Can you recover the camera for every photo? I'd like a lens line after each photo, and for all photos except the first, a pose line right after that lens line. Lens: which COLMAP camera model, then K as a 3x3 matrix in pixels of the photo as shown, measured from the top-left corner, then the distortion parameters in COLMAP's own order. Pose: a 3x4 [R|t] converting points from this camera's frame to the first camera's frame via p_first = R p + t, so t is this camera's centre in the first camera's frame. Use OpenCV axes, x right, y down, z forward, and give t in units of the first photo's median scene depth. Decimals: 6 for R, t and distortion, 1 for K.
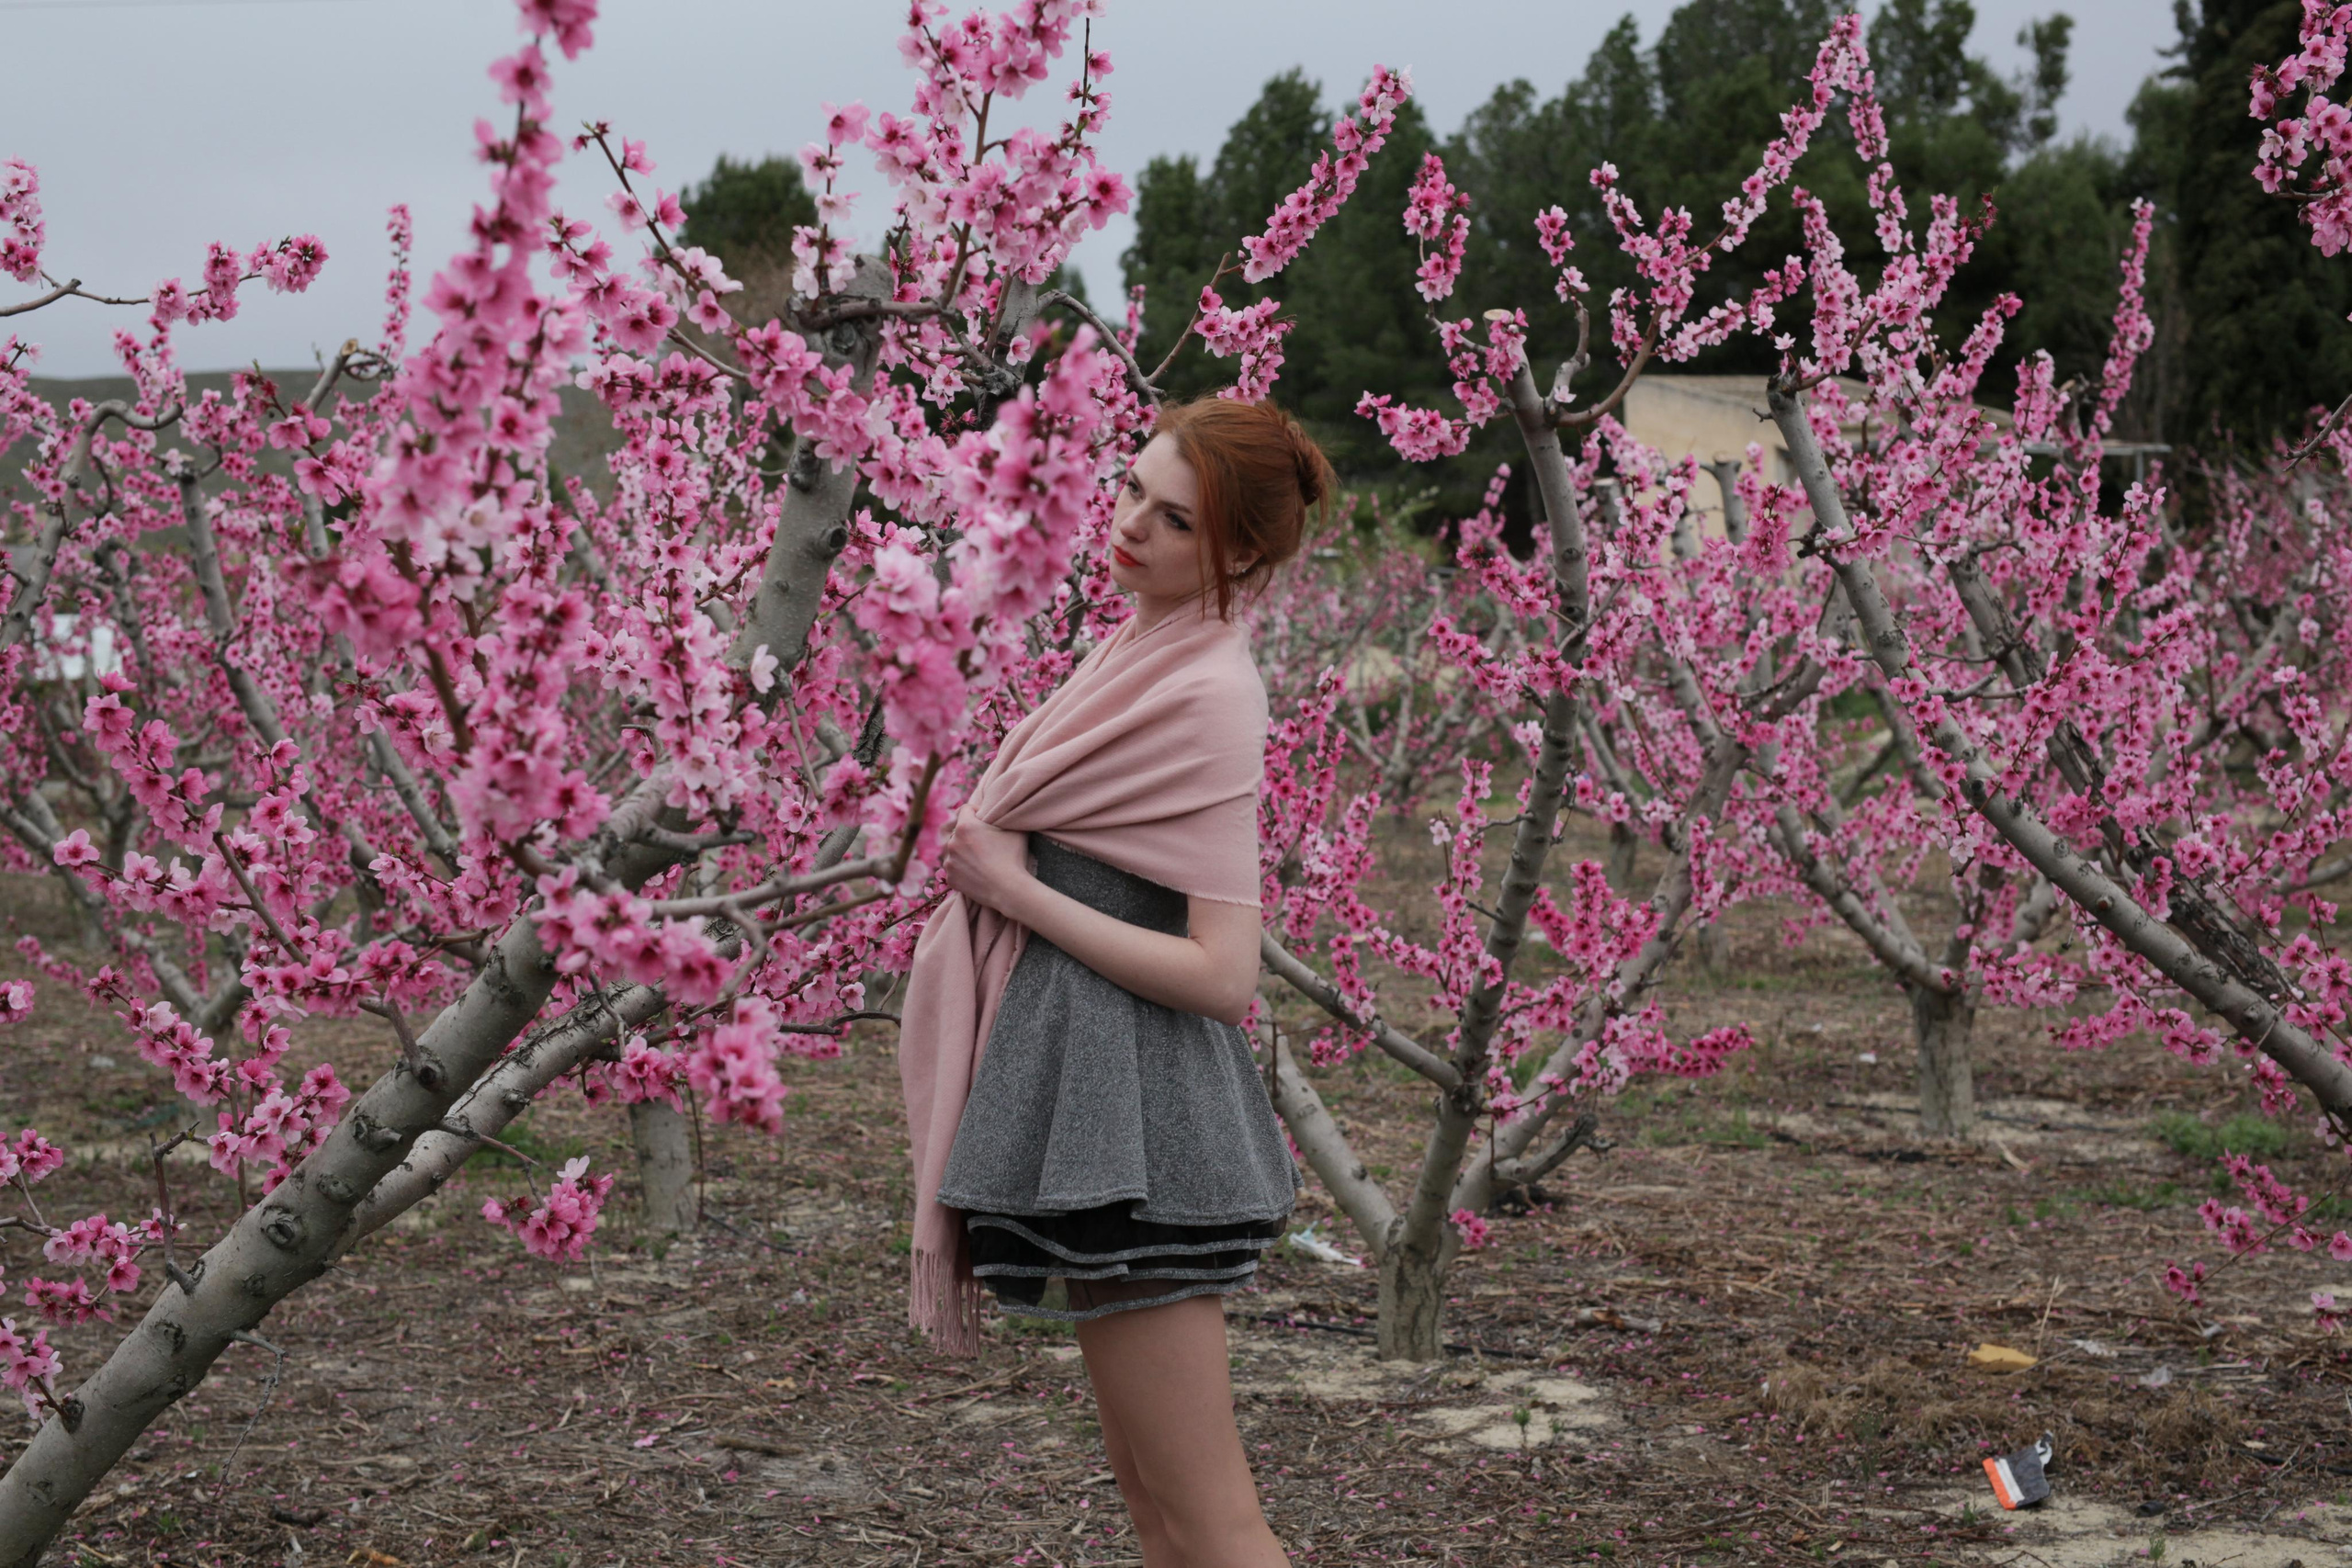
lens RADIAL K [[3237.7, 0, 1128.8], [0, 3237.7, 793.1], [0, 0, 1]] dist [0.019208, 0.051940]
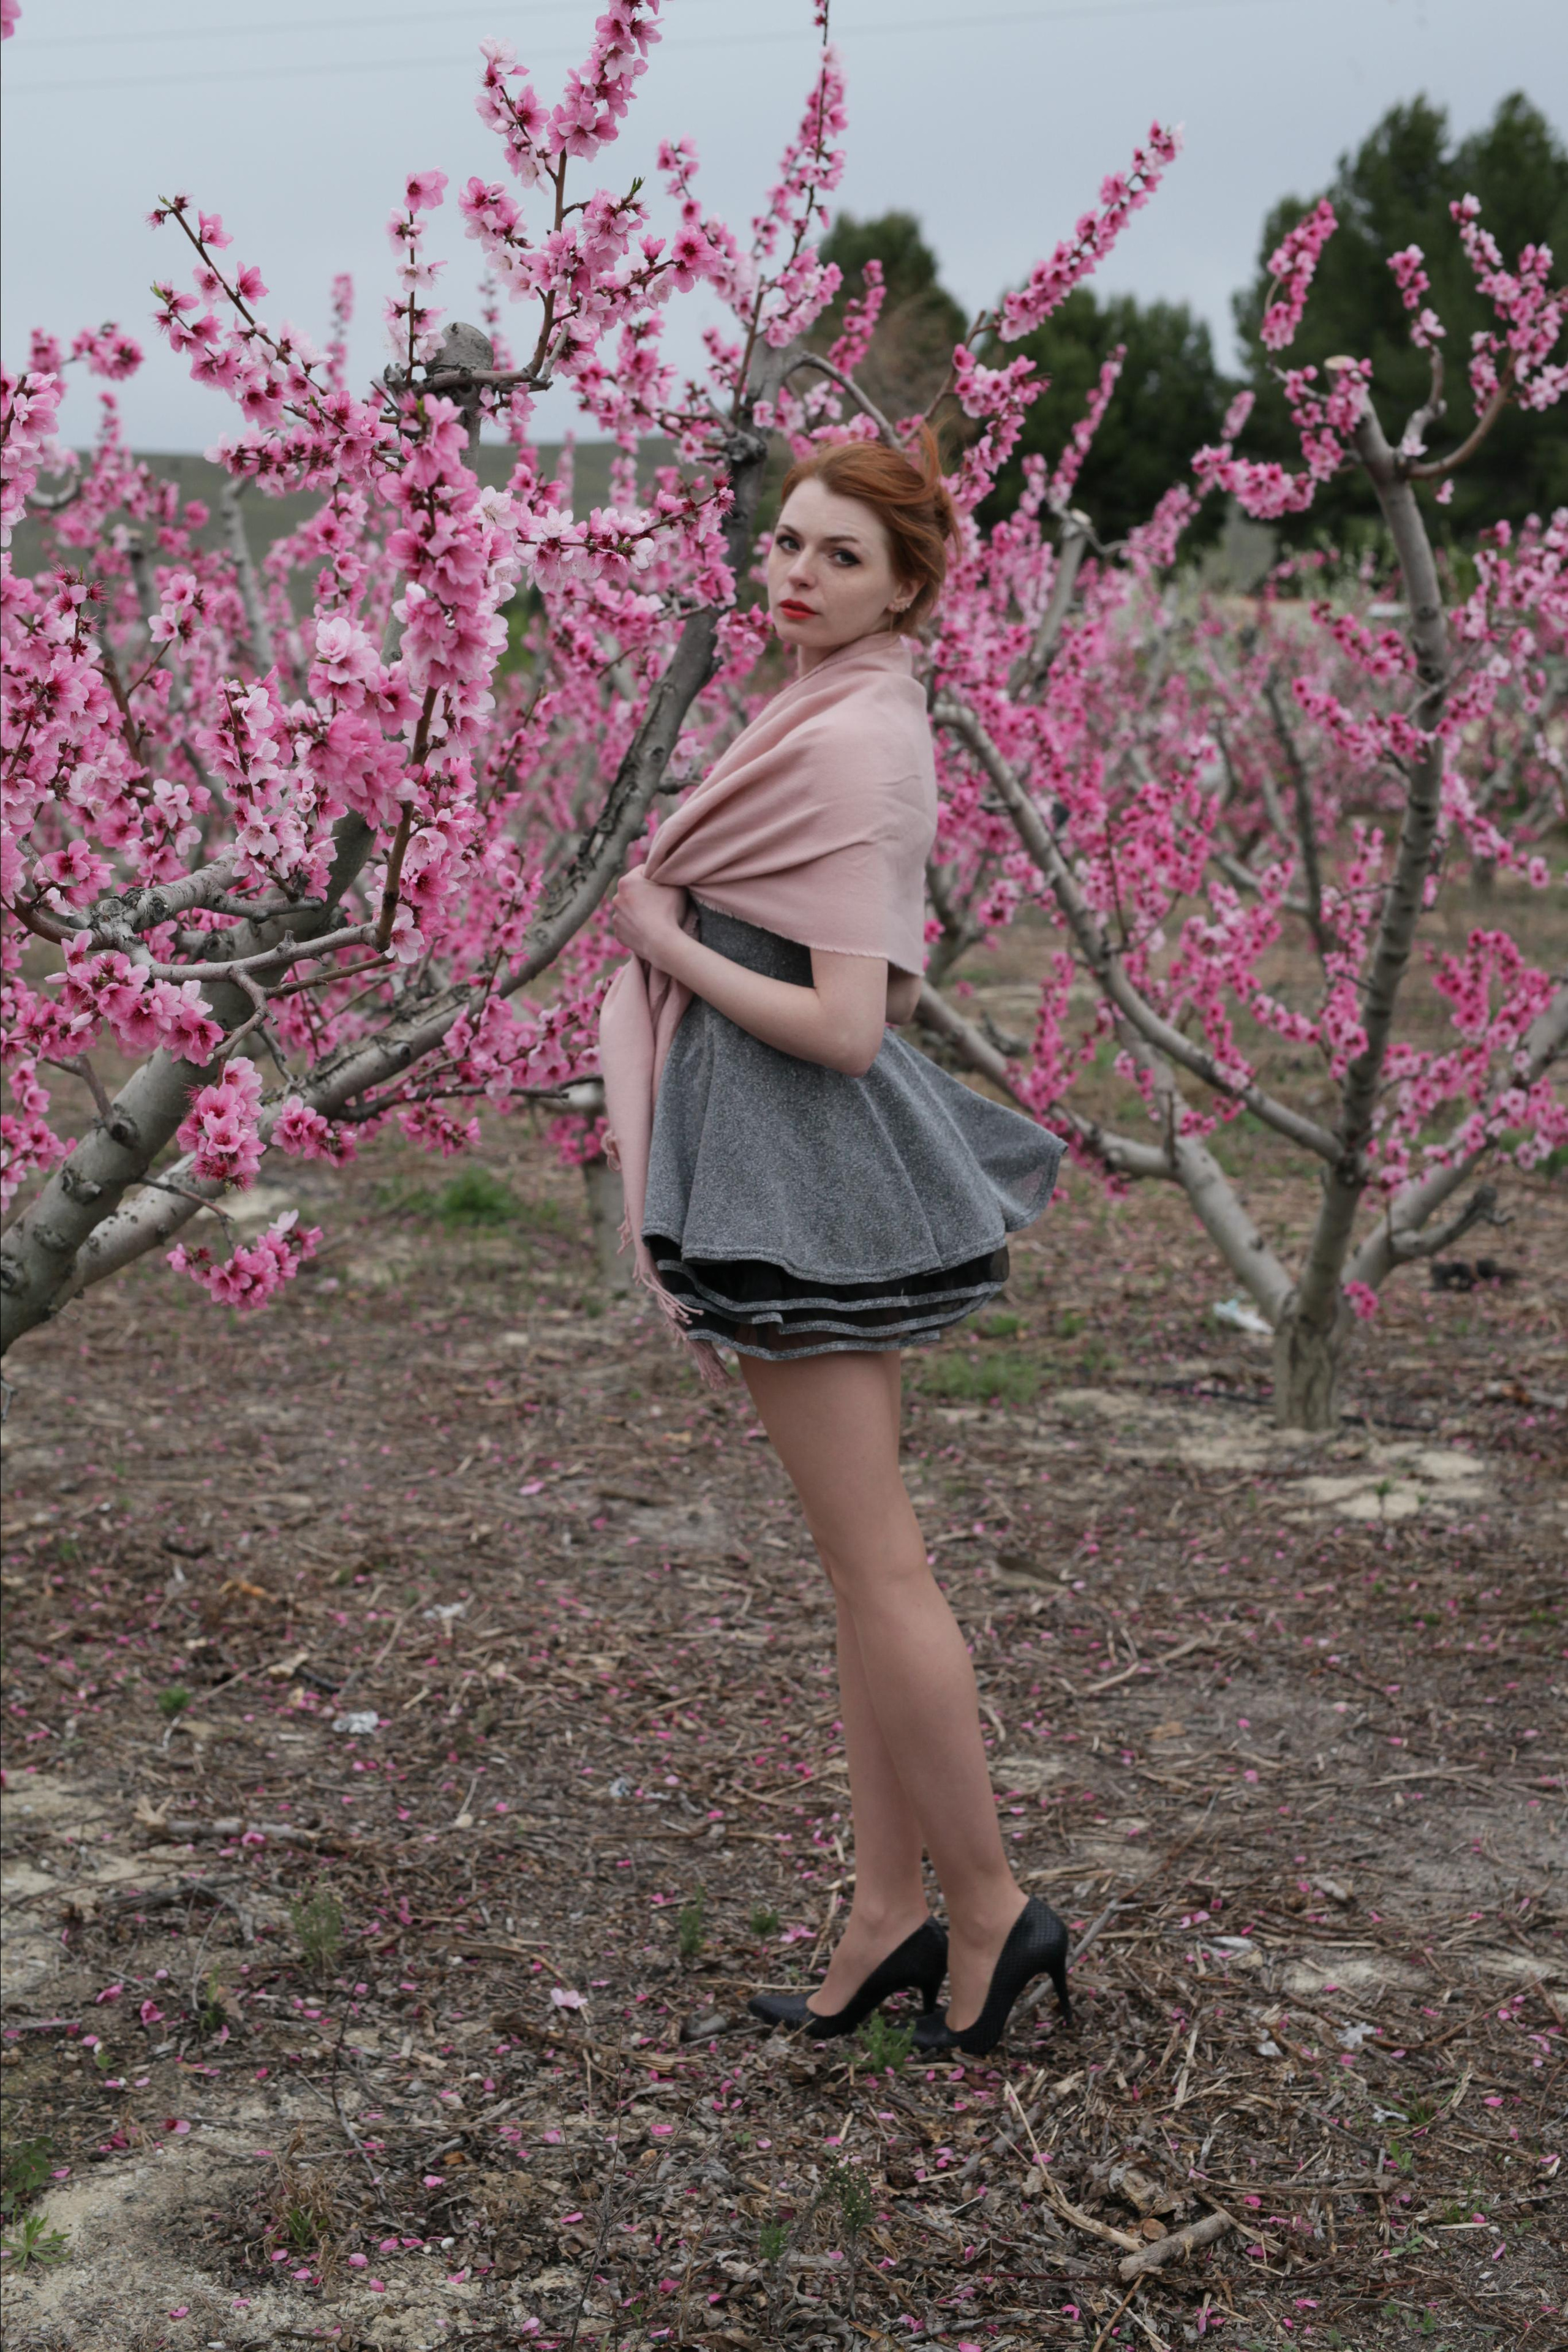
lens RADIAL K [[3245.9, 0, 784.0], [0, 3245.9, 1176.0], [0, 0, 1]] dist [-0.008855, 0.226750]
pose [[0.989252, 0.012369, -0.145696, 0.091745], [0.001755, 0.995339, 0.096421, 0.000212], [0.146209, -0.095640, 0.984620, -0.002426]]
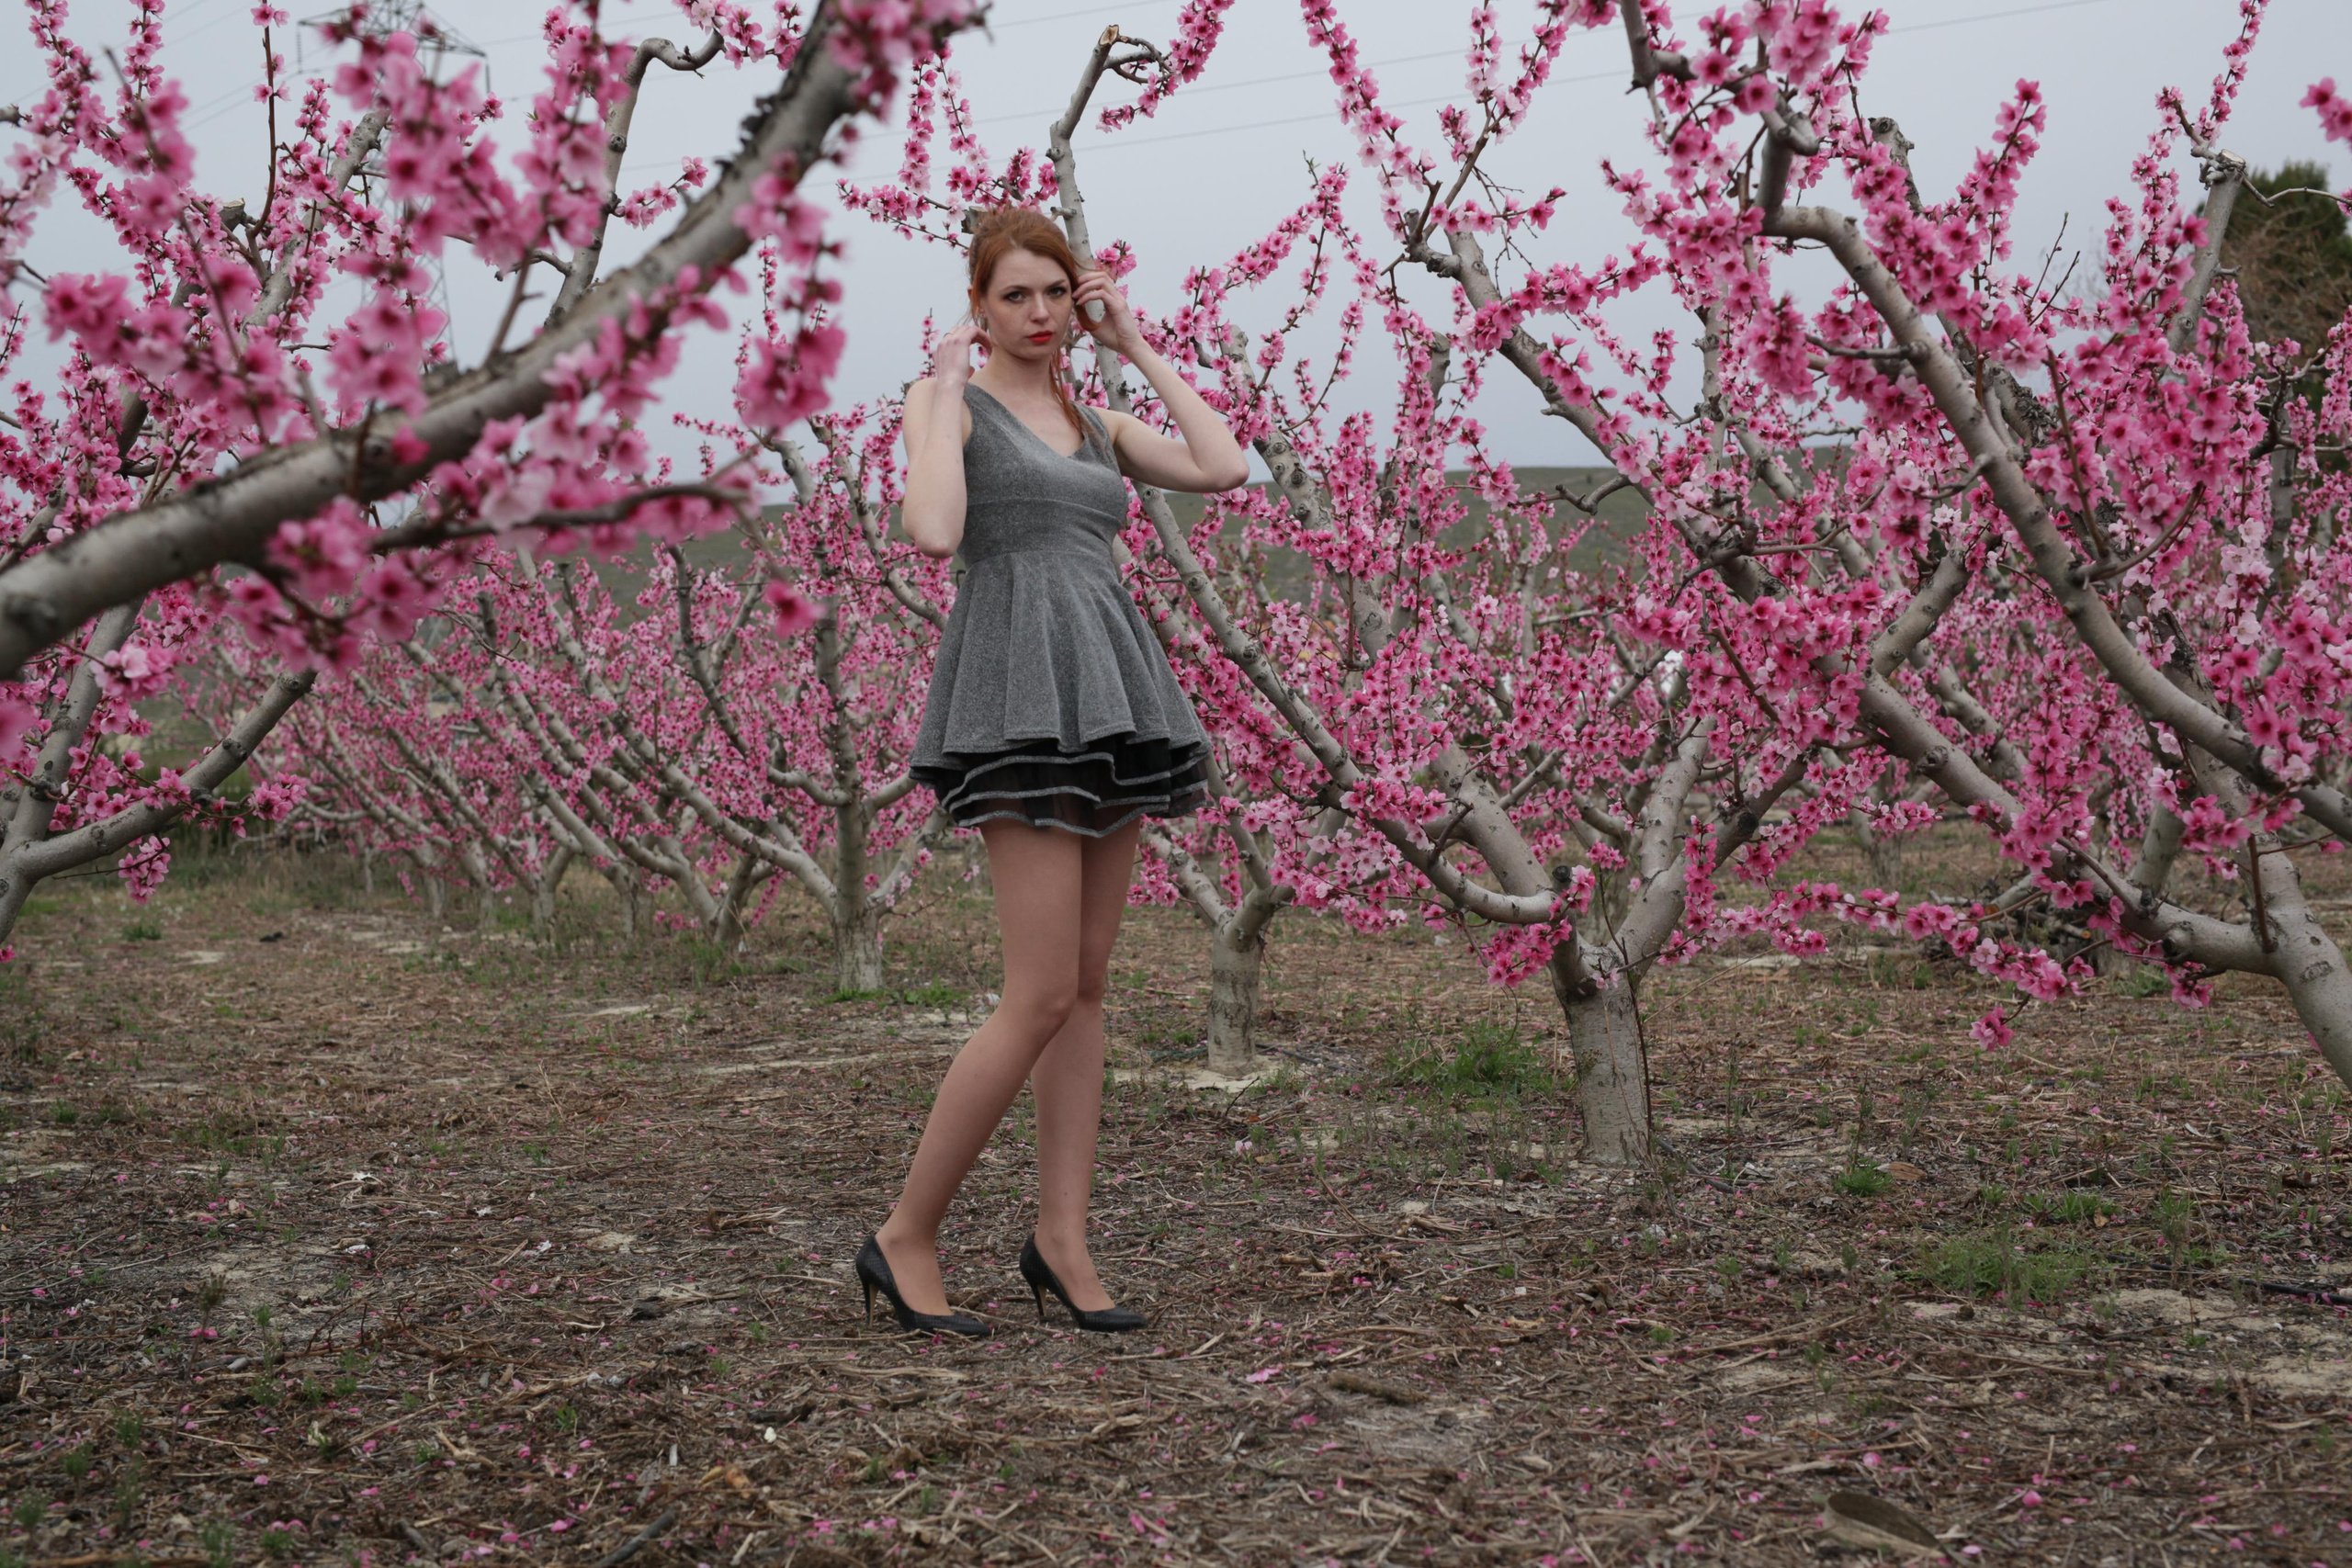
lens RADIAL K [[3245.6, 0, 1176.0], [0, 3245.6, 784.0], [0, 0, 1]] dist [-0.008855, 0.226750]
pose [[0.898043, -0.014218, -0.439677, 0.177452], [0.004141, 0.999706, -0.023871, 0.095214], [0.439888, 0.019617, 0.897839, 0.376701]]
